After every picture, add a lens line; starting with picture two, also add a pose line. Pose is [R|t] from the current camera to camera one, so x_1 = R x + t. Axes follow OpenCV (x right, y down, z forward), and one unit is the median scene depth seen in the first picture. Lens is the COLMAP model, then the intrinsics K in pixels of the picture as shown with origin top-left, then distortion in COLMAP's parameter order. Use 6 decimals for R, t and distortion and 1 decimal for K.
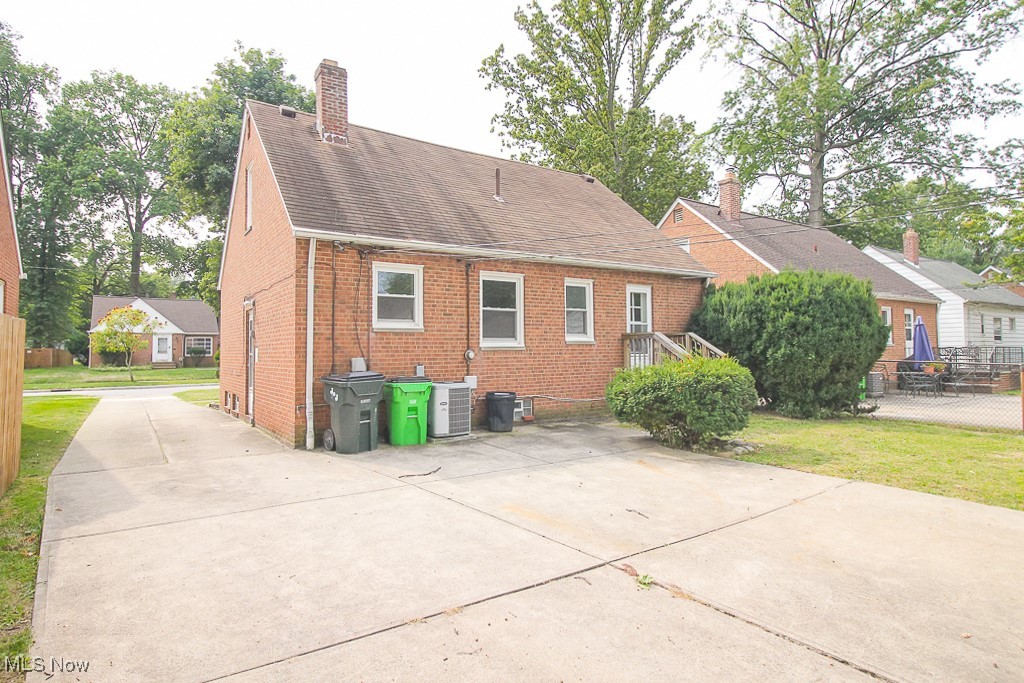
lens RADIAL K [[557.3, 0, 506.0], [0, 557.3, 337.7], [0, 0, 1]] dist [0.005858, 0.000276]
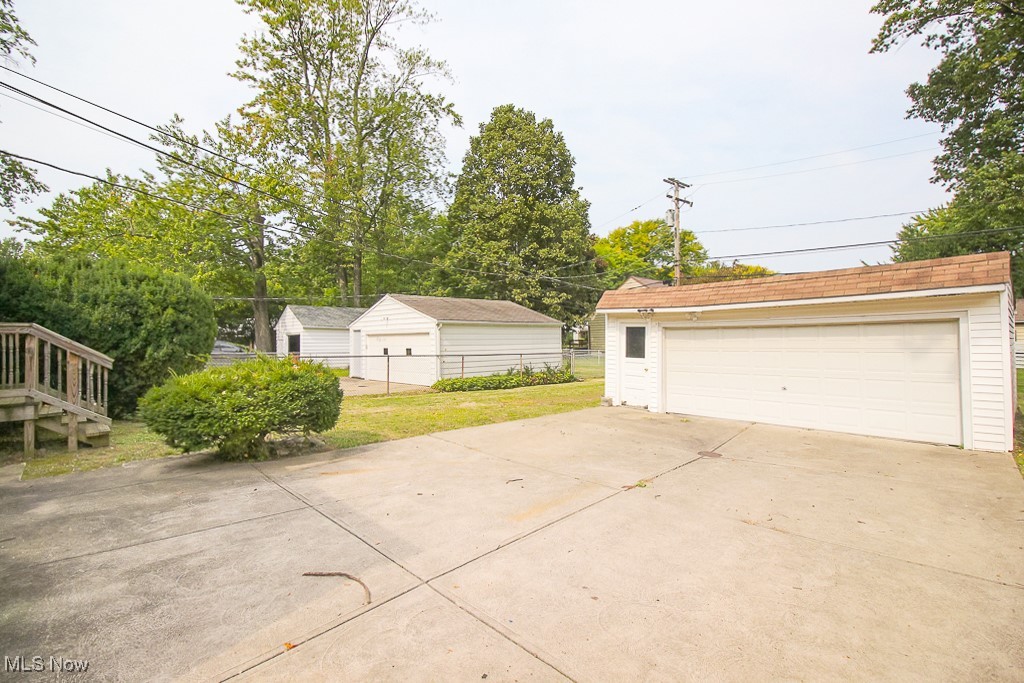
lens RADIAL K [[473.4, 0, 507.7], [0, 473.4, 338.8], [0, 0, 1]] dist [-0.001999, -0.002937]
pose [[-0.142840, 0.004869, 0.989734, -0.928298], [-0.015021, 0.999862, -0.007086, 0.005420], [-0.989632, -0.015879, -0.142747, 1.337517]]
